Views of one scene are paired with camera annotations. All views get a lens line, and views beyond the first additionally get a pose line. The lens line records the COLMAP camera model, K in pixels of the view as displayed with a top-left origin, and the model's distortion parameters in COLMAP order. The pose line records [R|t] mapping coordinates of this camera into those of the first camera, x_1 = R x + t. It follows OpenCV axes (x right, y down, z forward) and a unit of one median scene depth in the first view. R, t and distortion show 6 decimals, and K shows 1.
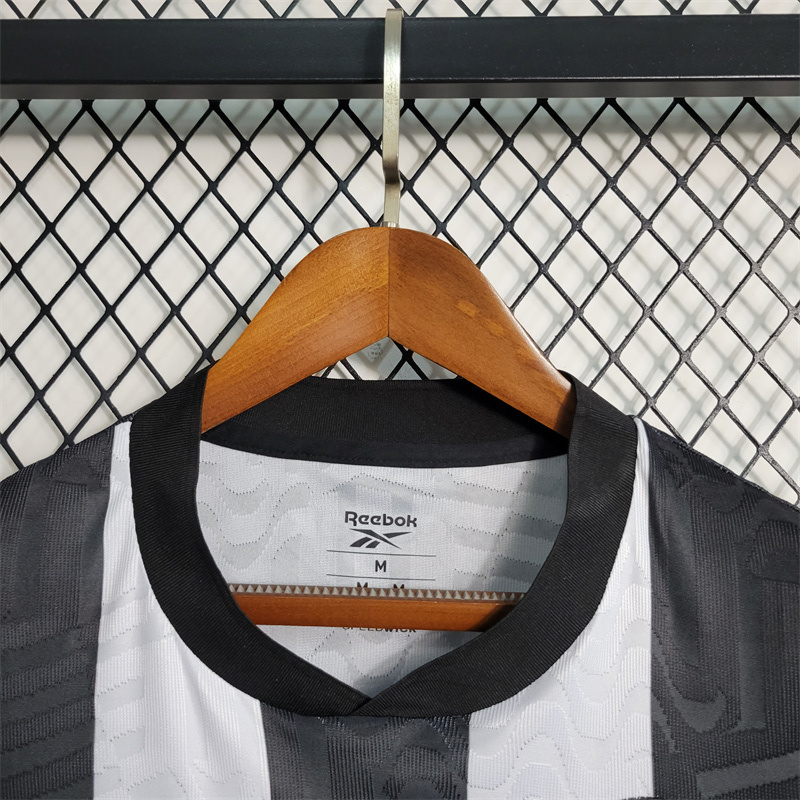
lens RADIAL K [[846.5, 0, 404.5], [0, 846.5, 403.1], [0, 0, 1]] dist [0.014764, 0.000000]
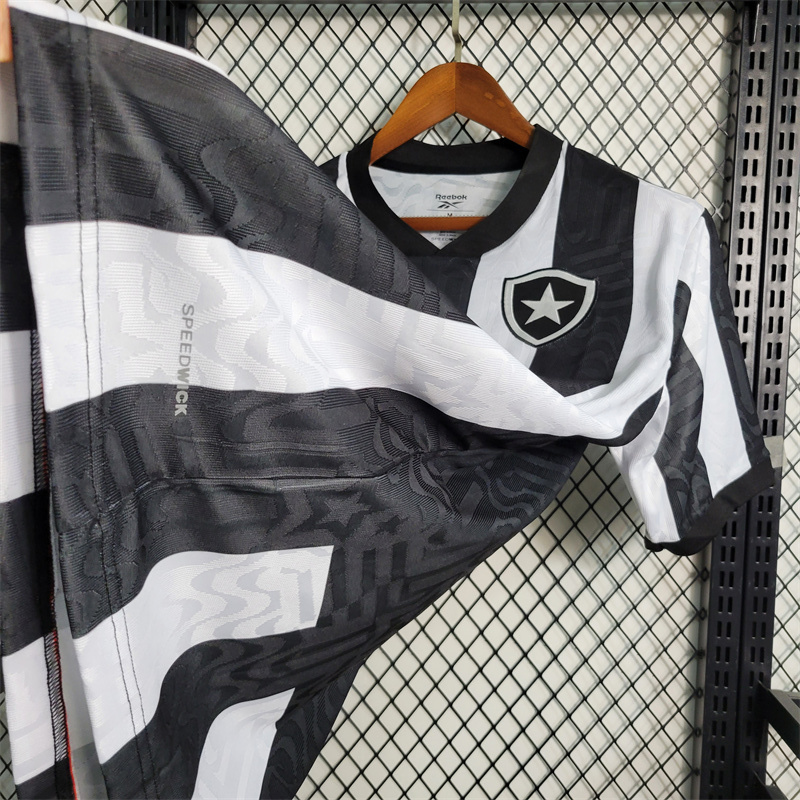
lens RADIAL K [[846.5, 0, 395.1], [0, 846.5, 401.0], [0, 0, 1]] dist [0.014764, 0.000000]
pose [[0.998677, 0.017932, -0.048200, -0.052744], [-0.007964, 0.979858, 0.199537, 0.199349], [0.050807, -0.198889, 0.978704, -1.273521]]
